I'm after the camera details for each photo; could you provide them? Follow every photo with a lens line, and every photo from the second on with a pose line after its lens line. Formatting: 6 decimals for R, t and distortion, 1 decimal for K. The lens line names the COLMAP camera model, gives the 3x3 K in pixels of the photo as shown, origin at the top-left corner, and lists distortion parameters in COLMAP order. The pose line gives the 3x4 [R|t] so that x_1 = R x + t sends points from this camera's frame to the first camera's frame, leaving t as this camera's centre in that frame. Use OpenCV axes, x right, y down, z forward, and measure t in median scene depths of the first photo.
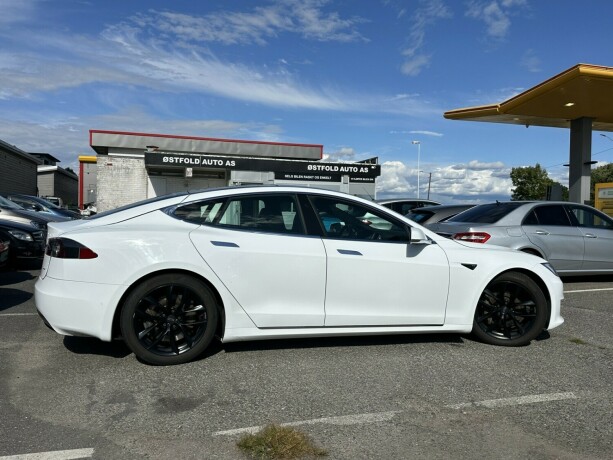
lens RADIAL K [[514.0, 0, 306.5], [0, 514.0, 230.0], [0, 0, 1]] dist [0.095167, -0.181579]
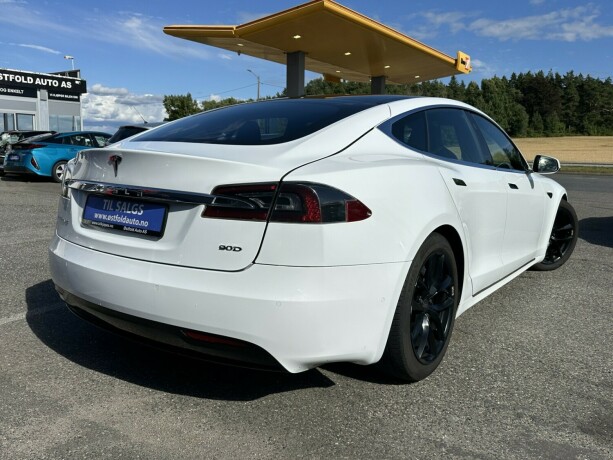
lens RADIAL K [[514.0, 0, 306.5], [0, 514.0, 230.0], [0, 0, 1]] dist [0.095167, -0.181579]
pose [[0.774374, -0.093034, 0.625851, -0.130515], [0.006495, 0.990248, 0.139165, -0.001204], [-0.632694, -0.103701, 0.767427, 0.106805]]
